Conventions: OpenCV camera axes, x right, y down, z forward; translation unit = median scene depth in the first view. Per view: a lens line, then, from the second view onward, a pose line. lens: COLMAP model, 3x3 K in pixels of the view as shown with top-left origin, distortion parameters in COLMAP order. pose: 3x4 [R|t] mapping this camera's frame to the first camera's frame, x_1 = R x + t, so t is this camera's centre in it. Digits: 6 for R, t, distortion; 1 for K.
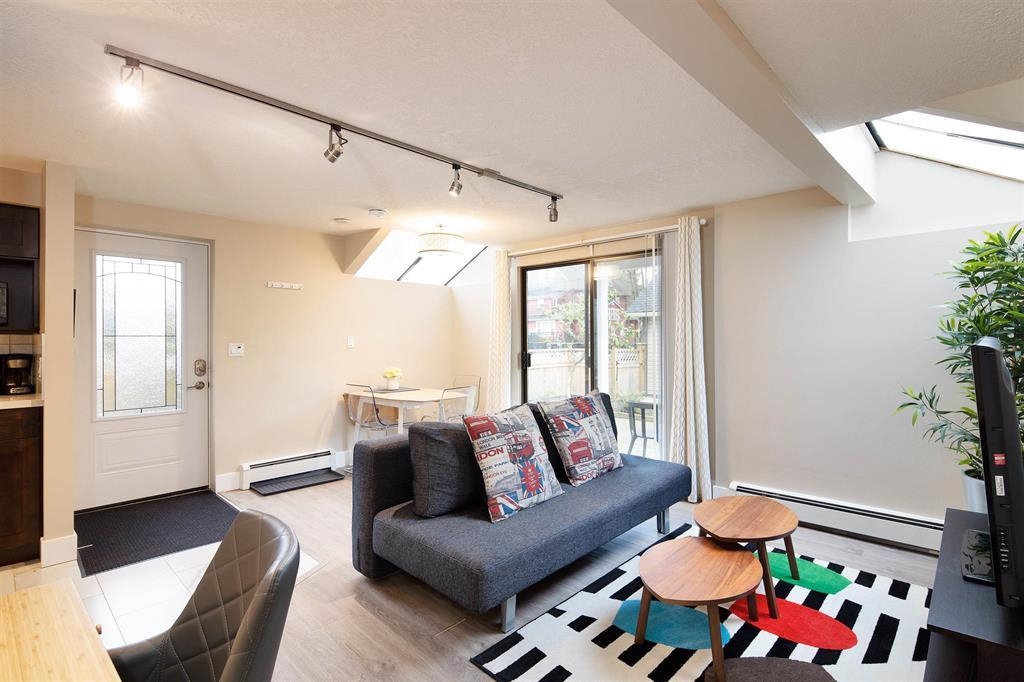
lens RADIAL K [[495.7, 0, 508.2], [0, 495.7, 338.0], [0, 0, 1]] dist [0.001201, -0.001016]
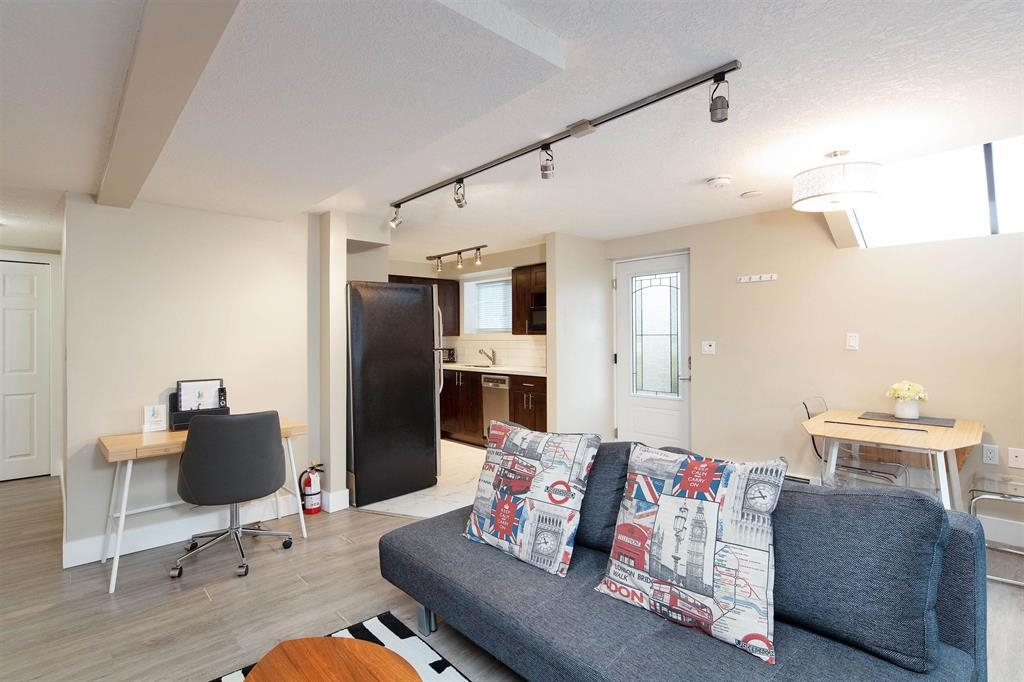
lens RADIAL K [[495.7, 0, 508.2], [0, 495.7, 338.0], [0, 0, 1]] dist [0.001201, -0.001016]
pose [[-0.073703, 0.006214, -0.997261, 0.674269], [0.006507, 0.999962, 0.005750, -0.007353], [0.997259, -0.006065, -0.073741, 0.857875]]
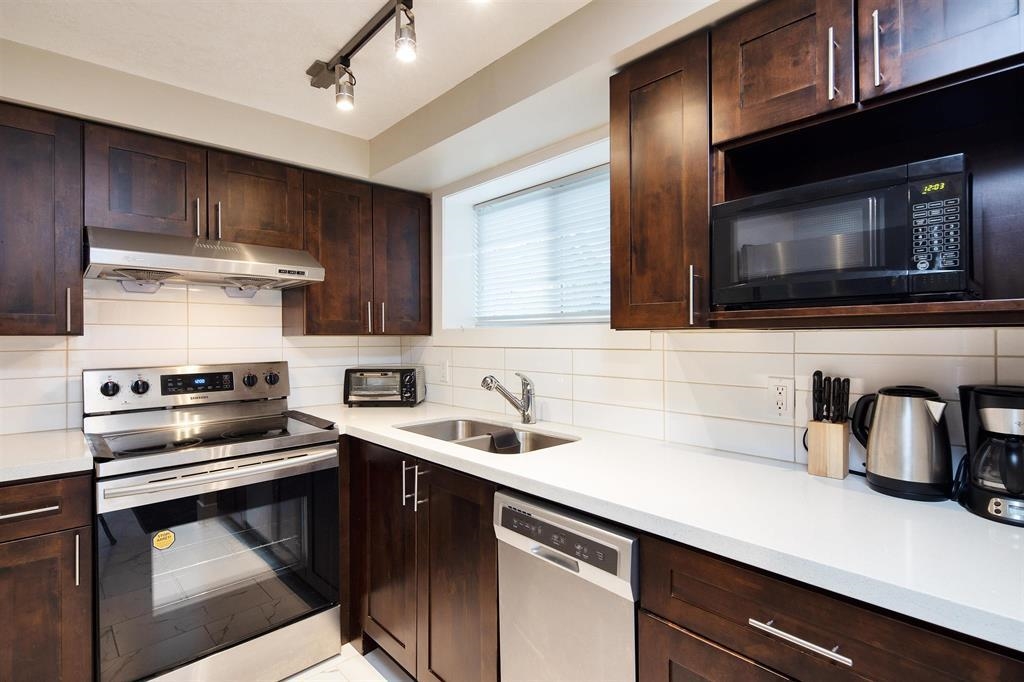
lens RADIAL K [[495.7, 0, 508.2], [0, 495.7, 338.0], [0, 0, 1]] dist [0.001201, -0.001016]
pose [[-0.074588, 0.005447, -0.997200, -0.636605], [0.008762, 0.999950, 0.004807, -0.003901], [0.997176, -0.008379, -0.074632, 0.680222]]
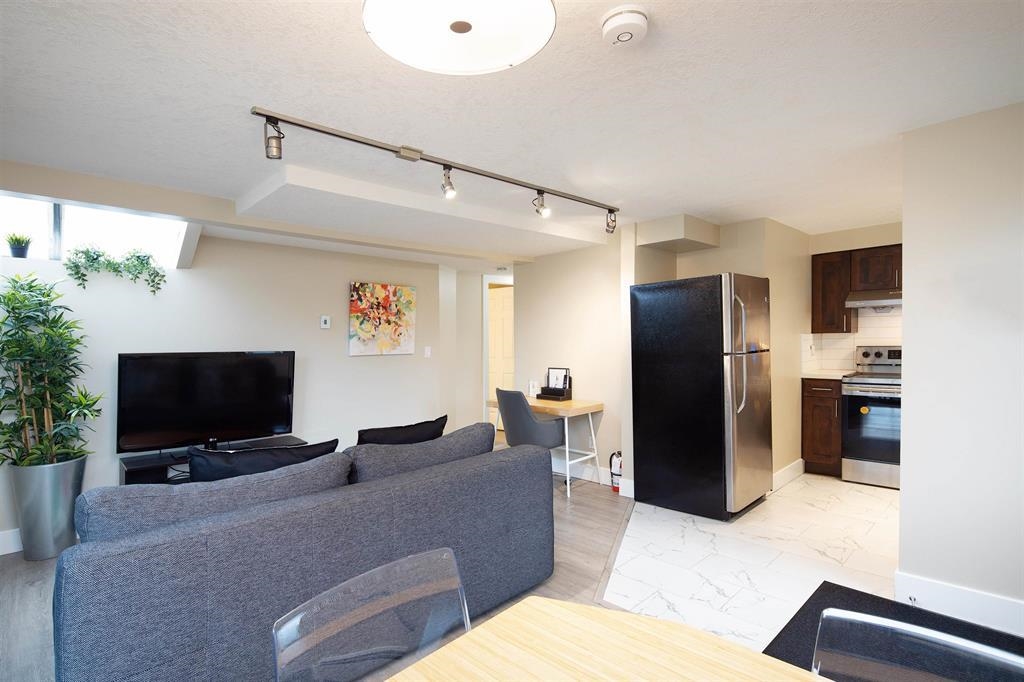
lens RADIAL K [[495.7, 0, 508.2], [0, 495.7, 338.0], [0, 0, 1]] dist [0.001201, -0.001016]
pose [[-0.998588, 0.022620, 0.048068, -0.224979], [0.022696, 0.999742, 0.001034, -0.016682], [-0.048032, 0.002124, -0.998844, 1.667760]]
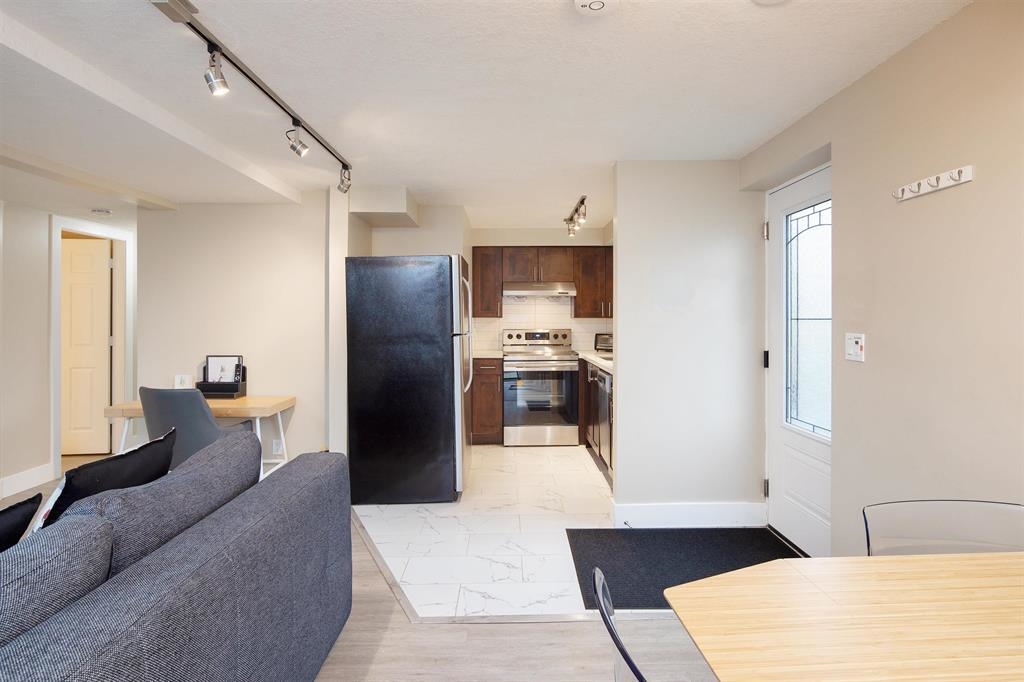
lens RADIAL K [[539.8, 0, 509.9], [0, 539.8, 316.7], [0, 0, 1]] dist [0.001941, -0.001037]
pose [[-0.719755, -0.001167, -0.694228, 0.092799], [0.000356, 0.999998, -0.002050, -0.006225], [0.694229, -0.001723, -0.719753, 1.494782]]
